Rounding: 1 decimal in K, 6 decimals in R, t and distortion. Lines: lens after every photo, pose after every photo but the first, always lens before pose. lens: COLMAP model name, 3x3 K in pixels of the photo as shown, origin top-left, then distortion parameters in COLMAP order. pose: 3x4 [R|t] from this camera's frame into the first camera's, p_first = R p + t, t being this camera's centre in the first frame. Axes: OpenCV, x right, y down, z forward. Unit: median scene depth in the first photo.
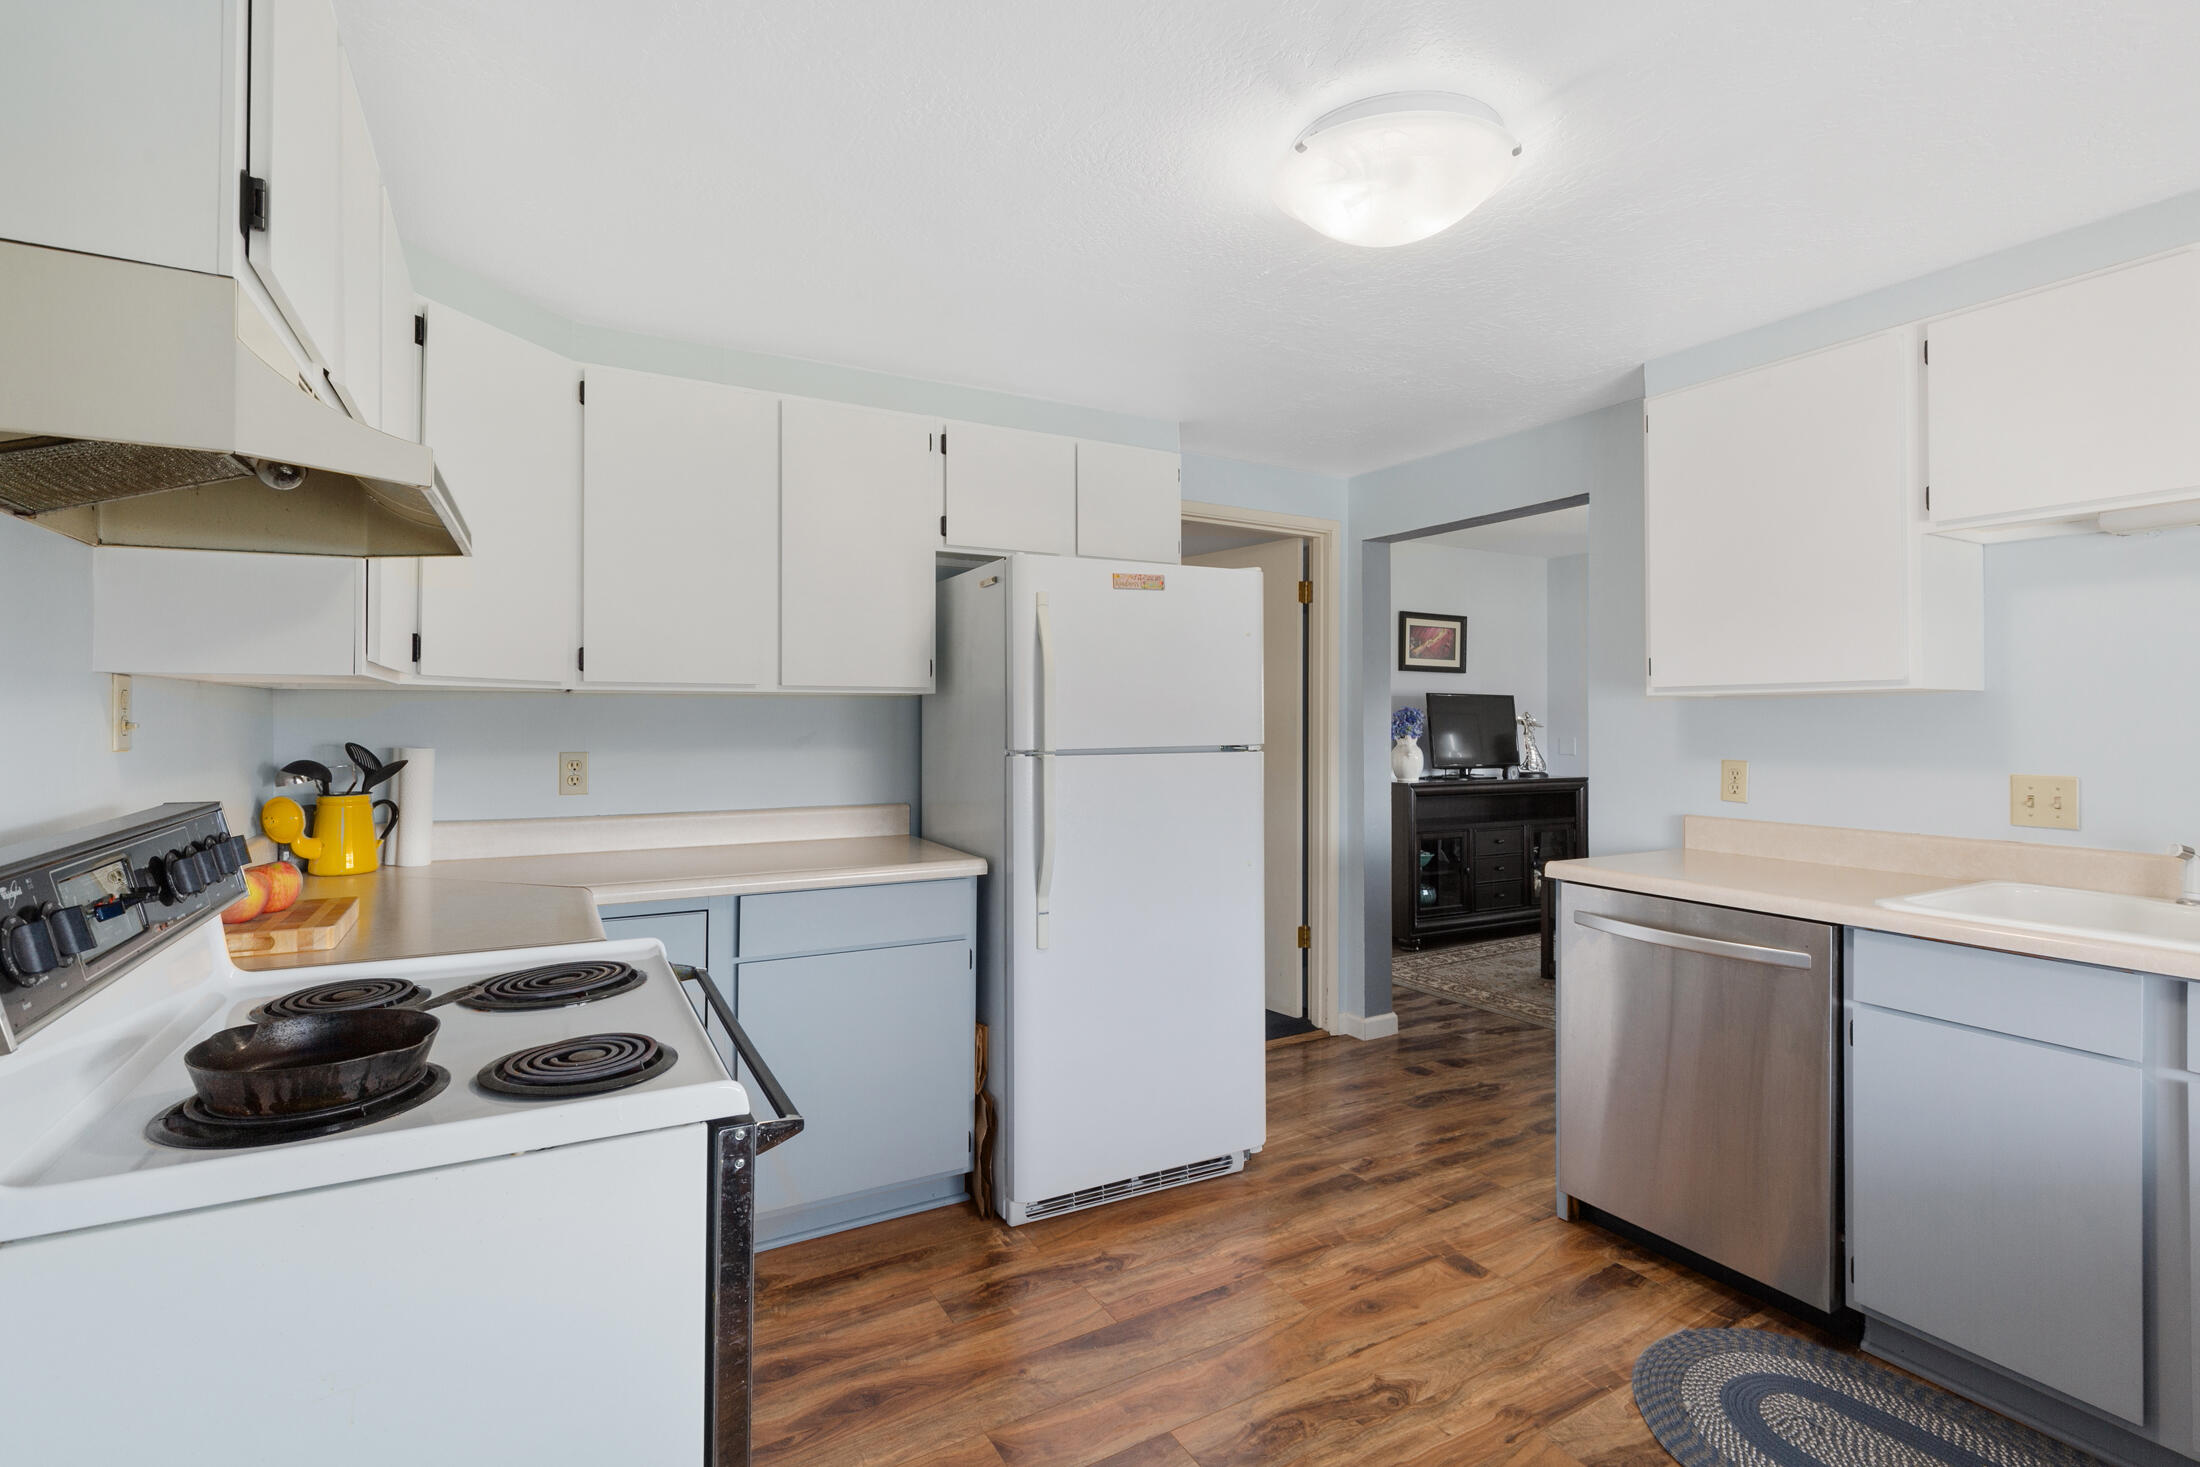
lens RADIAL K [[990.3, 0, 1093.3], [0, 990.3, 717.1], [0, 0, 1]] dist [-0.001374, 0.000052]
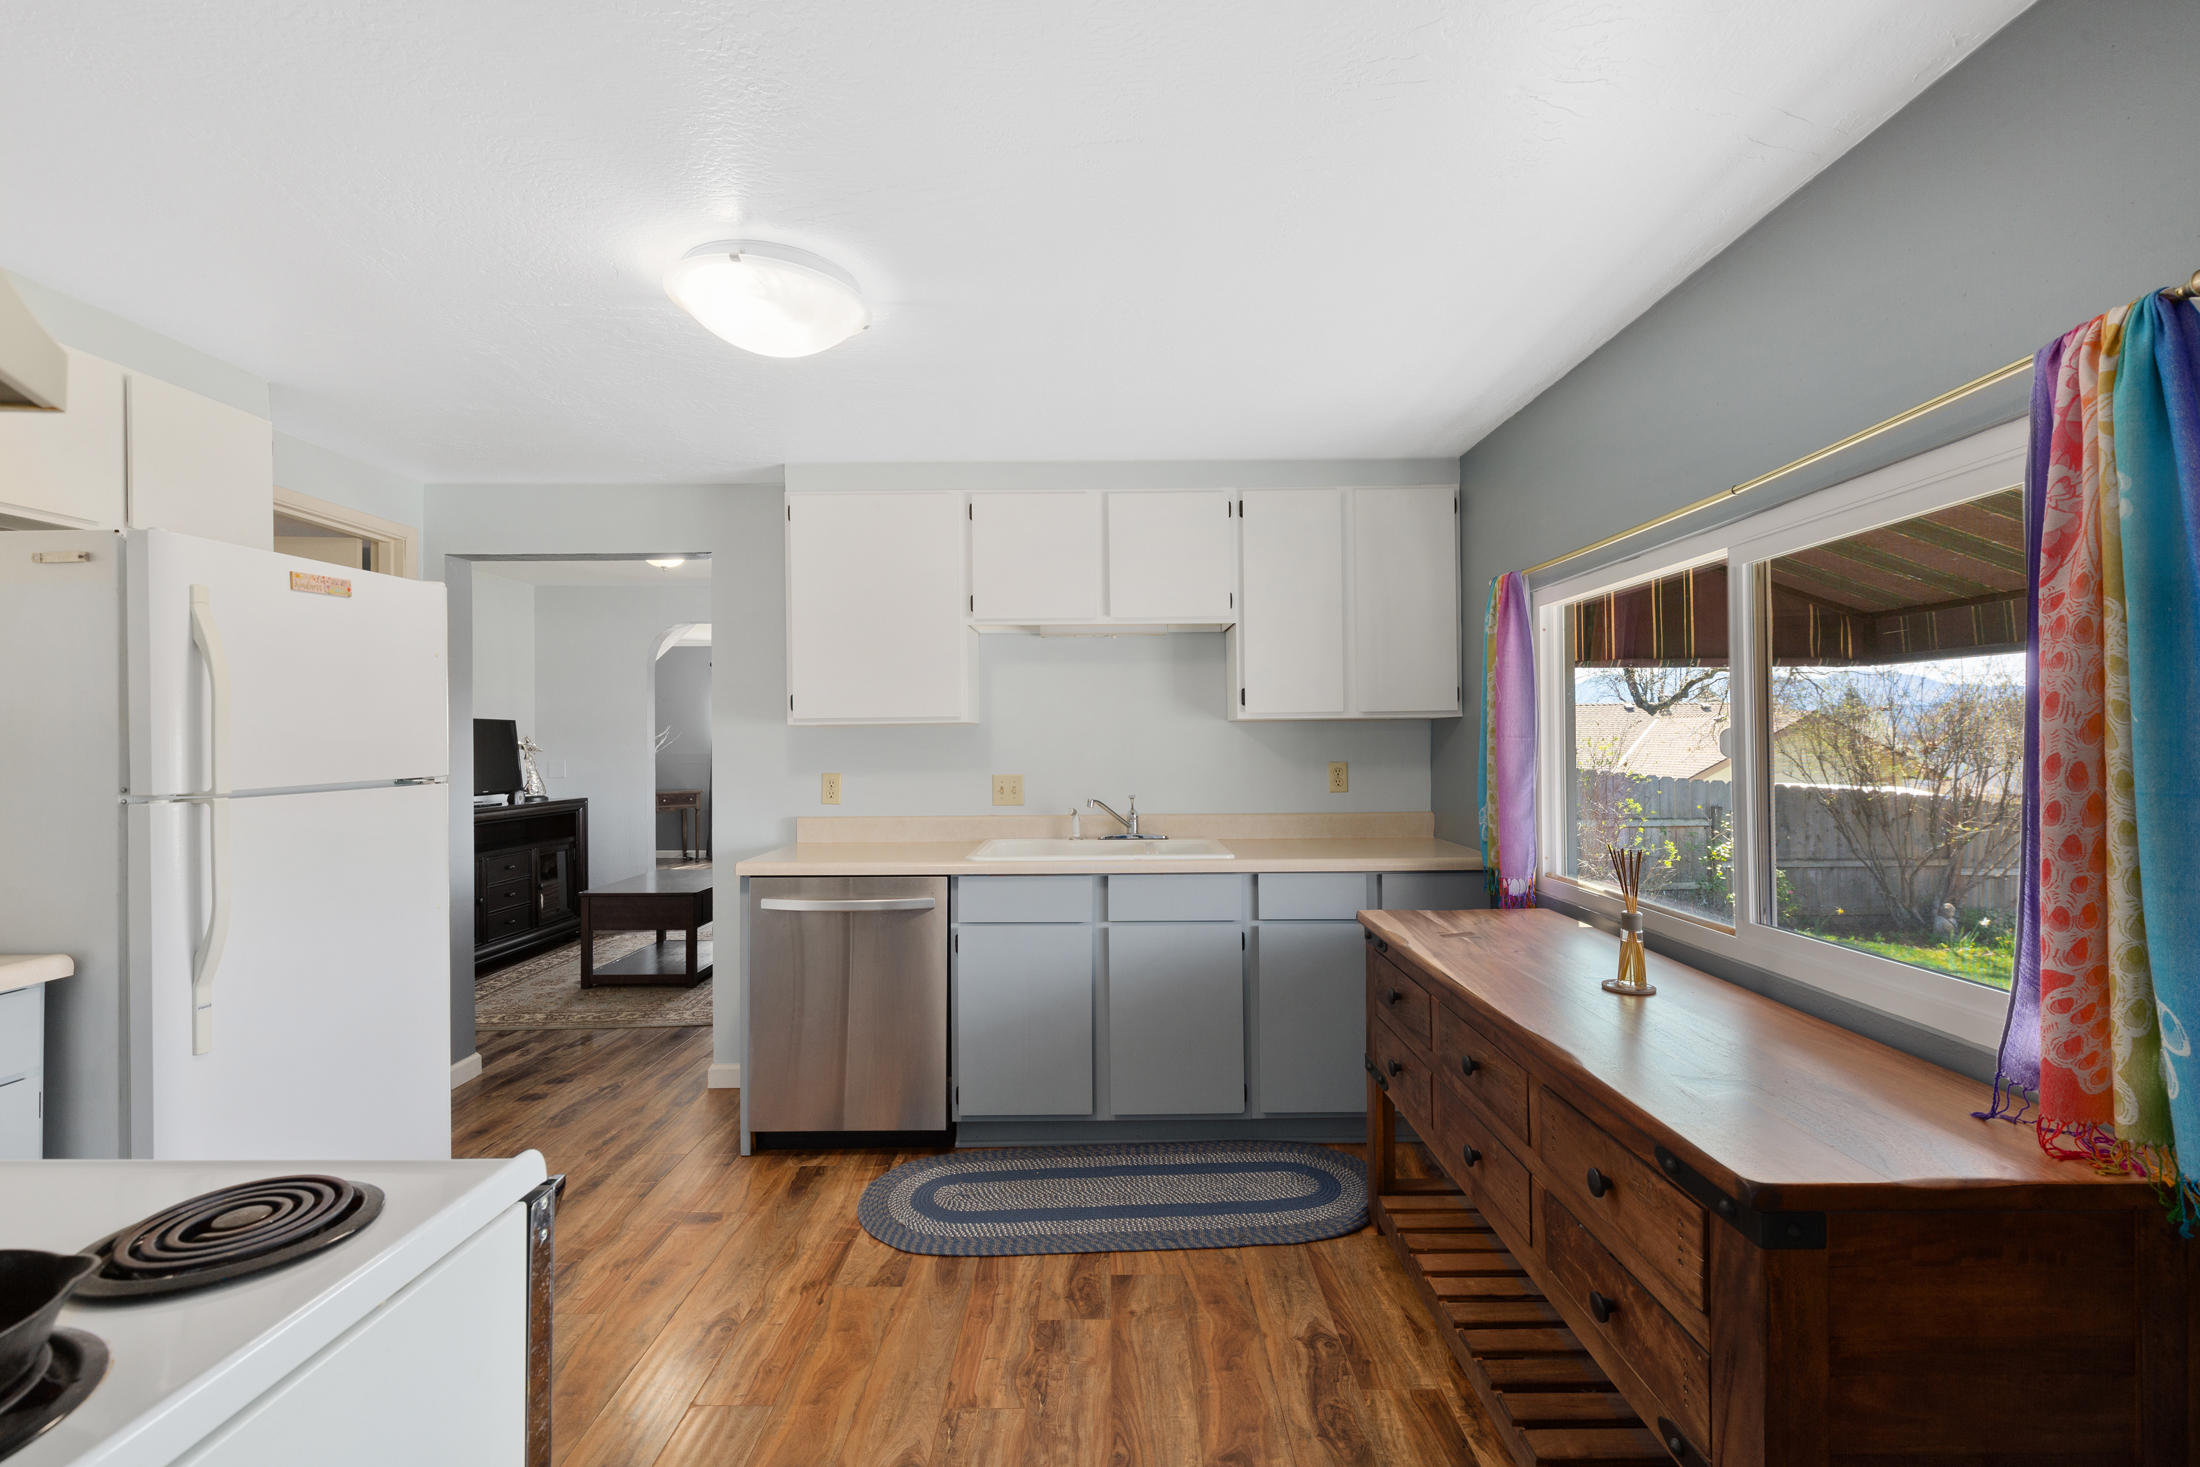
lens RADIAL K [[990.3, 0, 1054.2], [0, 990.3, 742.7], [0, 0, 1]] dist [-0.001374, 0.000052]
pose [[0.521363, -0.010727, 0.853267, -0.378933], [0.008157, 0.999938, 0.007586, -0.005899], [-0.853296, 0.003005, 0.521418, 0.045050]]
